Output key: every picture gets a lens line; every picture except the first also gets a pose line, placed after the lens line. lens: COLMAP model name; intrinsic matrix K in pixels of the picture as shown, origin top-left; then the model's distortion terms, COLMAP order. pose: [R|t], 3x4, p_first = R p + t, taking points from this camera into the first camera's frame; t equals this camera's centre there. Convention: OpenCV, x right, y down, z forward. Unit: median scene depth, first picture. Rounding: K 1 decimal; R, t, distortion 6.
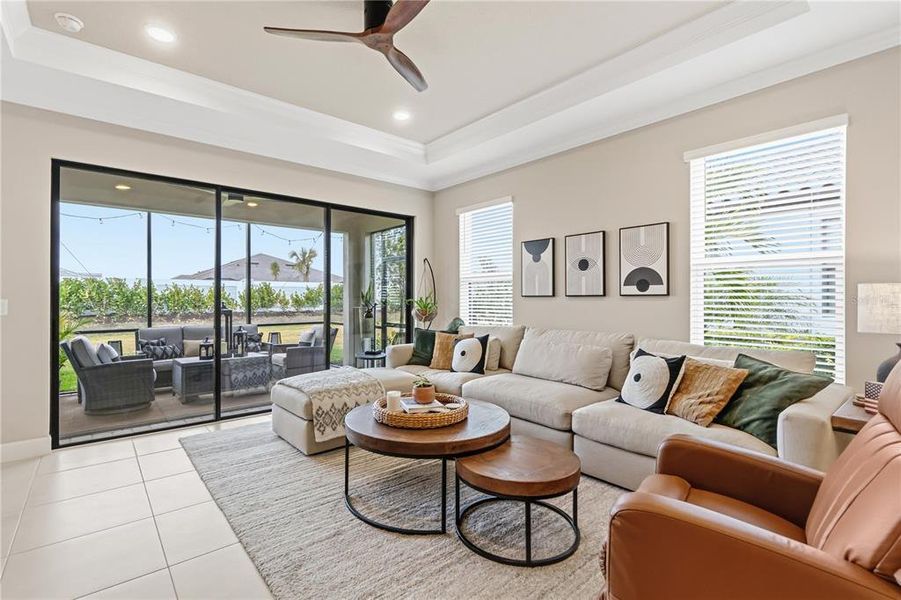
lens RADIAL K [[412.0, 0, 450.5], [0, 412.0, 300.0], [0, 0, 1]] dist [-0.001285, -0.000736]
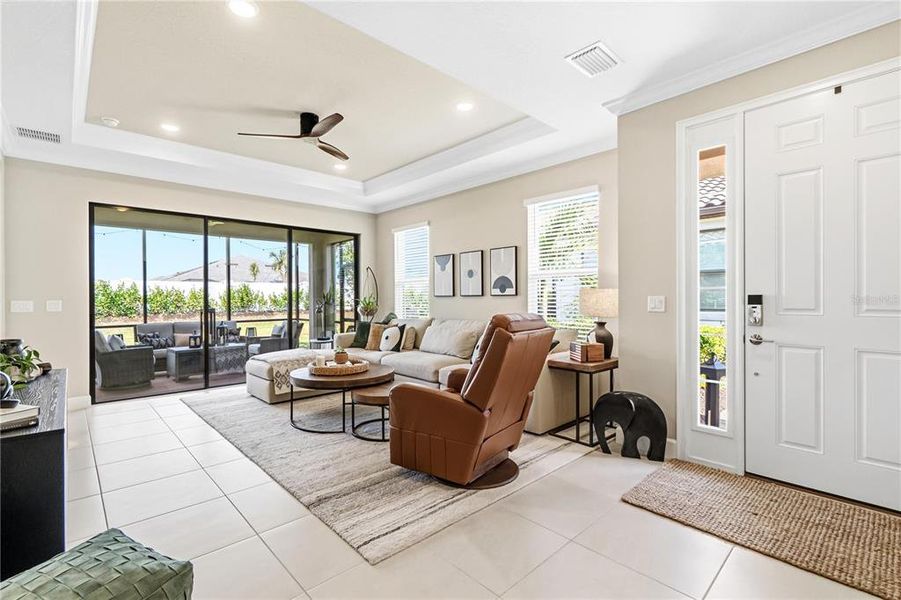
lens RADIAL K [[409.4, 0, 444.1], [0, 409.4, 298.9], [0, 0, 1]] dist [-0.000210, 0.000071]
pose [[0.999539, -0.005598, 0.029830, 0.143752], [0.005630, 0.999984, -0.000985, 0.001189], [-0.029824, 0.001152, 0.999554, -0.299939]]
